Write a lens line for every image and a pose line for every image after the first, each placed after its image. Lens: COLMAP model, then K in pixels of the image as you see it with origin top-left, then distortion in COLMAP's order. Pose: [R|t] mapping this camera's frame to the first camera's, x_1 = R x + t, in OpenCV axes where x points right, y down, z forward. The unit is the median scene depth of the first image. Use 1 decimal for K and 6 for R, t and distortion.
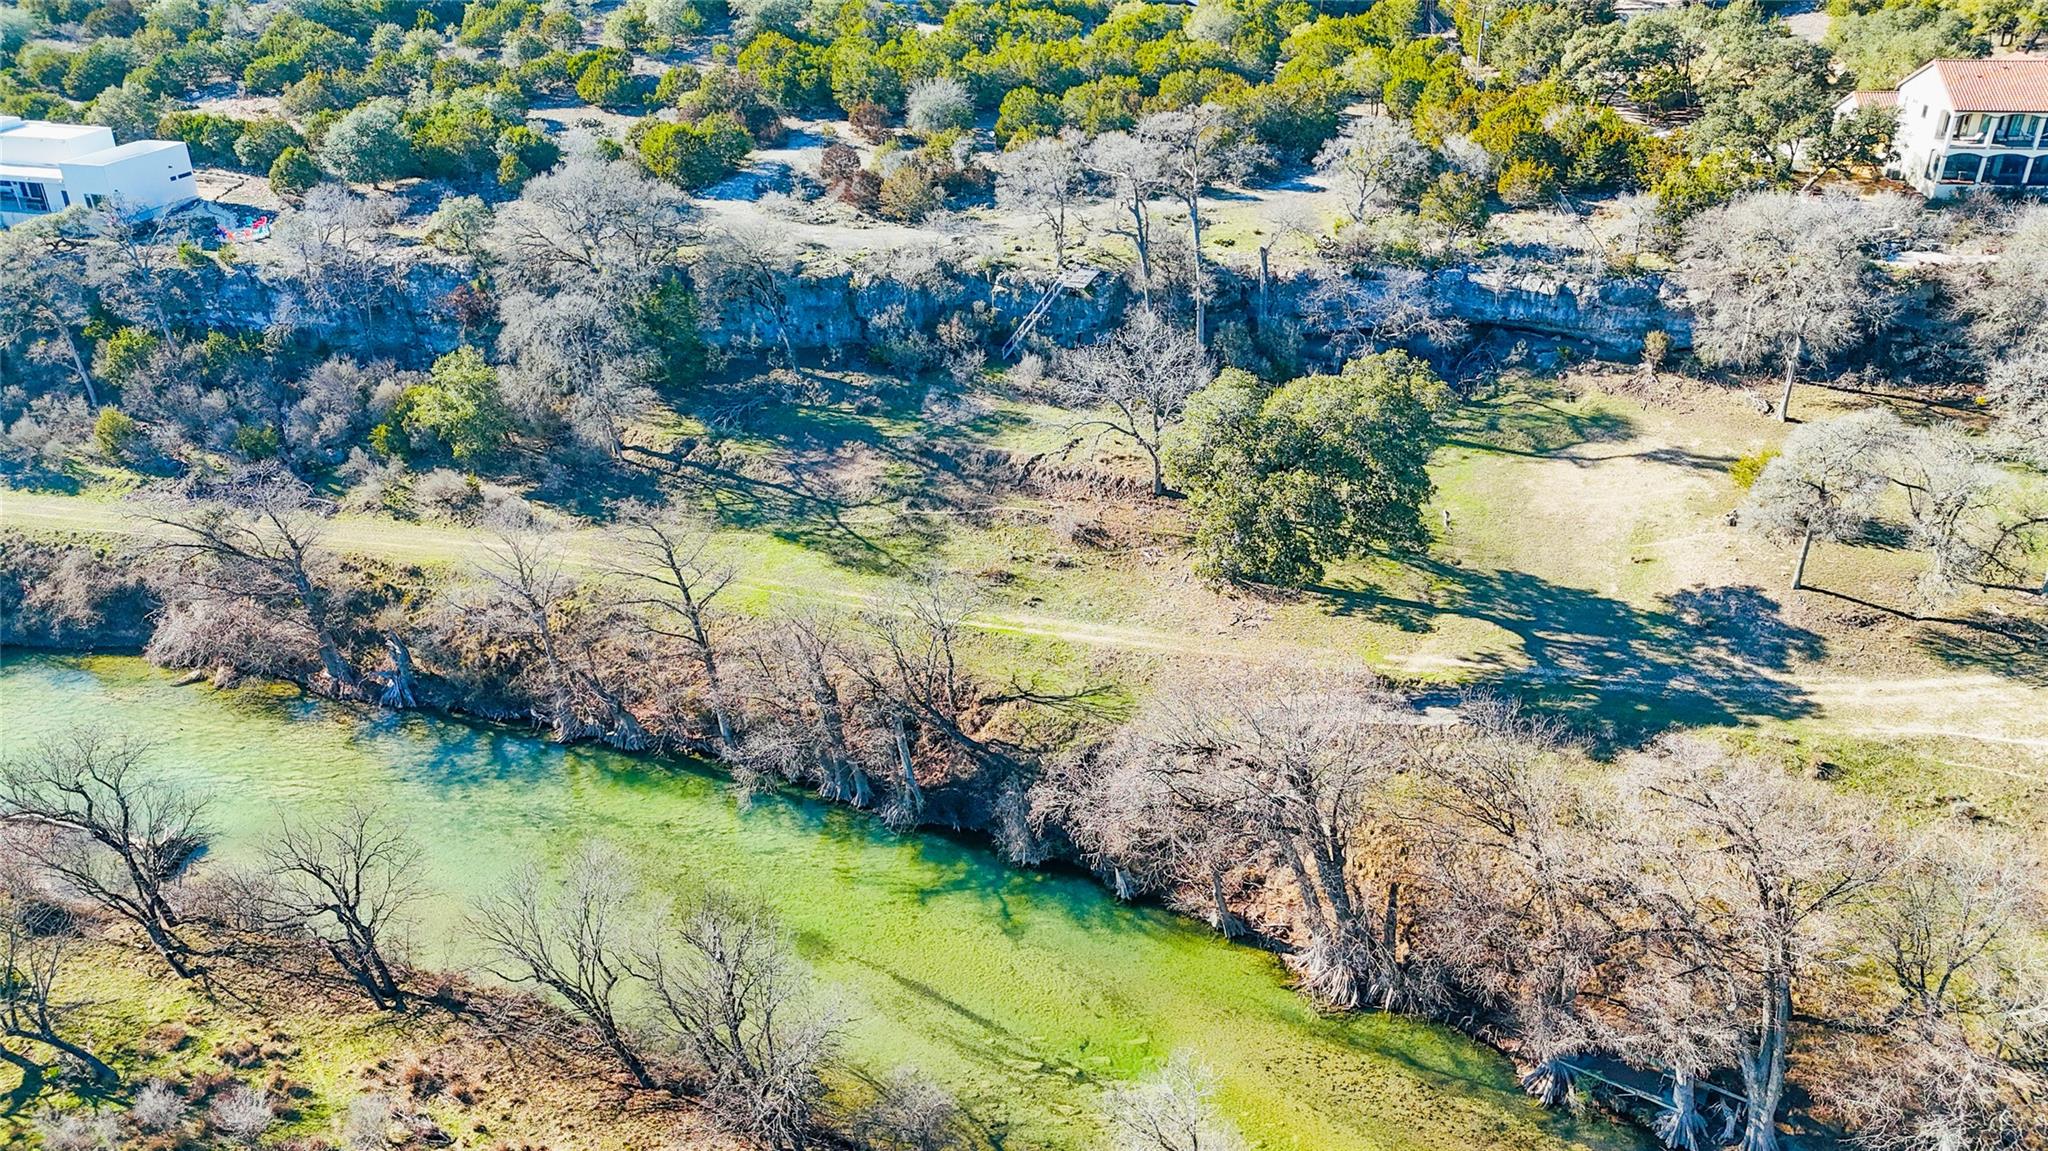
lens RADIAL K [[1502.1, 0, 1024.0], [0, 1502.1, 575.5], [0, 0, 1]] dist [0.071754, -0.067418]
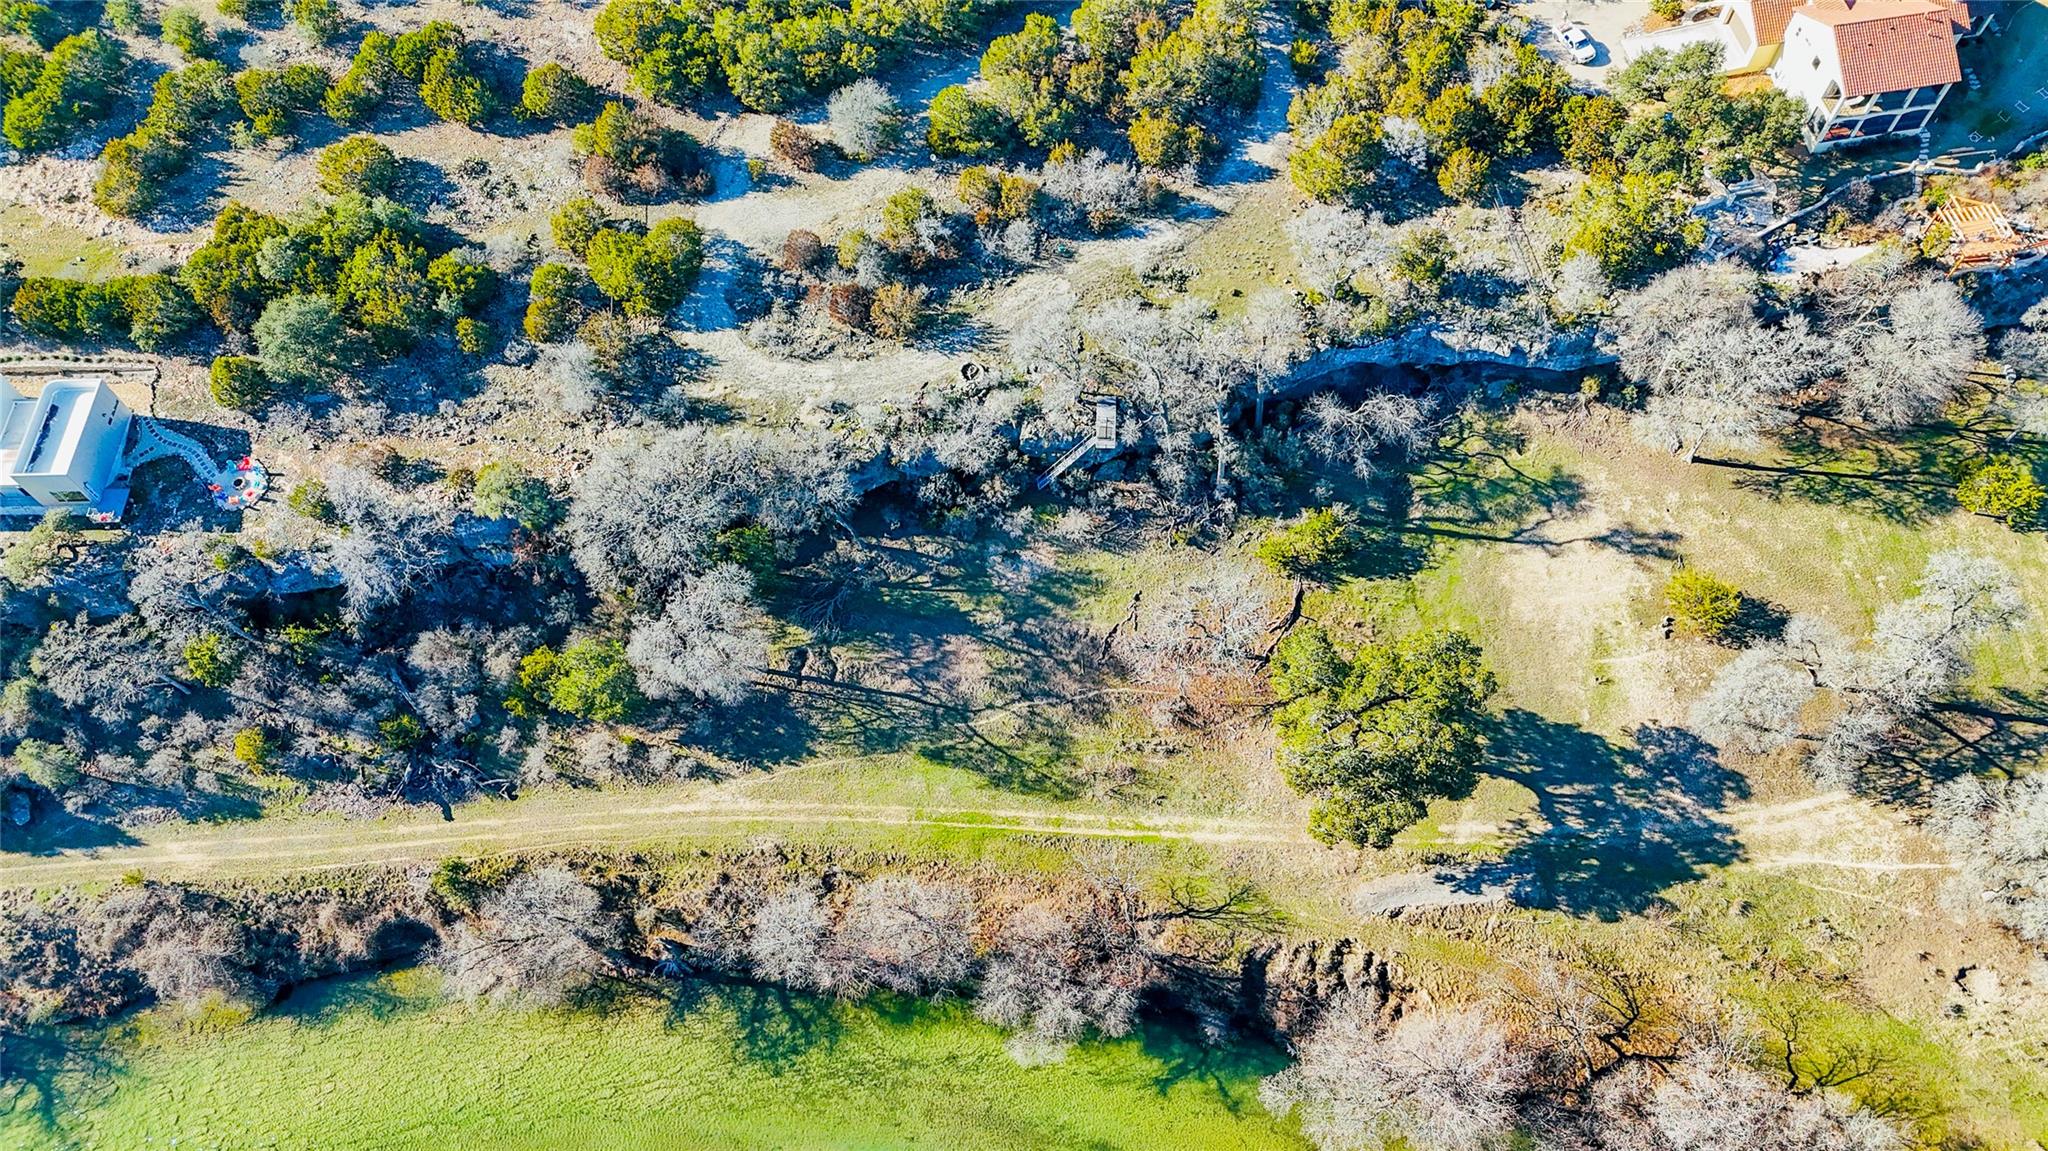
lens RADIAL K [[1502.1, 0, 1024.0], [0, 1502.1, 575.5], [0, 0, 1]] dist [0.071754, -0.067418]
pose [[0.962429, -0.245186, 0.116679, -0.185921], [0.146065, 0.829720, 0.538730, -0.752859], [-0.228900, -0.501447, 0.834359, 0.048575]]
